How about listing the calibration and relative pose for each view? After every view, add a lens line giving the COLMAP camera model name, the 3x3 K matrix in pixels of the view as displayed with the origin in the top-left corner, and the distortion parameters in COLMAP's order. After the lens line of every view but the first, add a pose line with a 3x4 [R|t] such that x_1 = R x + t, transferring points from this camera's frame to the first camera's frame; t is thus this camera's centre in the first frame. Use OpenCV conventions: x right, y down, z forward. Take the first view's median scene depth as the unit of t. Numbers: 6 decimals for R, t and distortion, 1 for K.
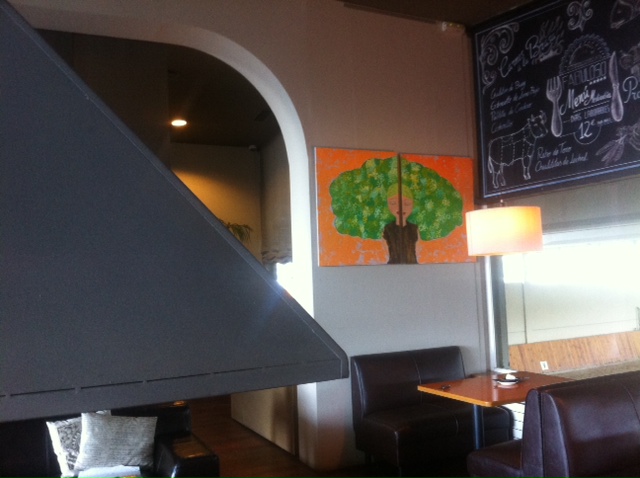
lens RADIAL K [[583.9, 0, 318.7], [0, 583.9, 237.1], [0, 0, 1]] dist [0.054943, 0.000000]
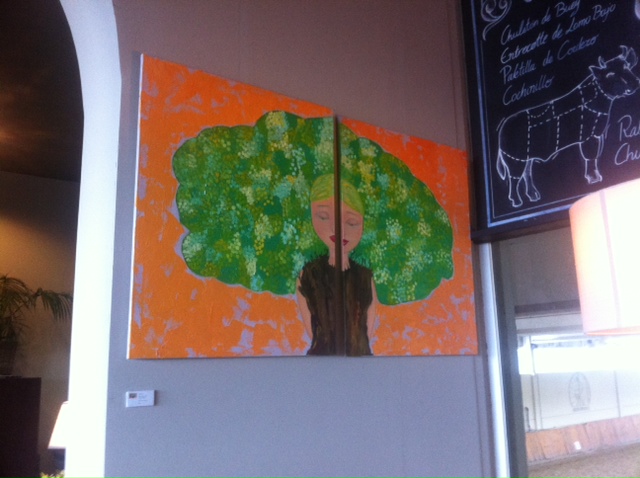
lens RADIAL K [[583.9, 0, 324.2], [0, 583.9, 237.7], [0, 0, 1]] dist [0.054943, 0.000000]
pose [[0.977494, 0.056320, 0.203308, 0.038428], [-0.023766, 0.986970, -0.159140, 0.028904], [-0.209621, 0.150726, 0.966095, 0.571044]]
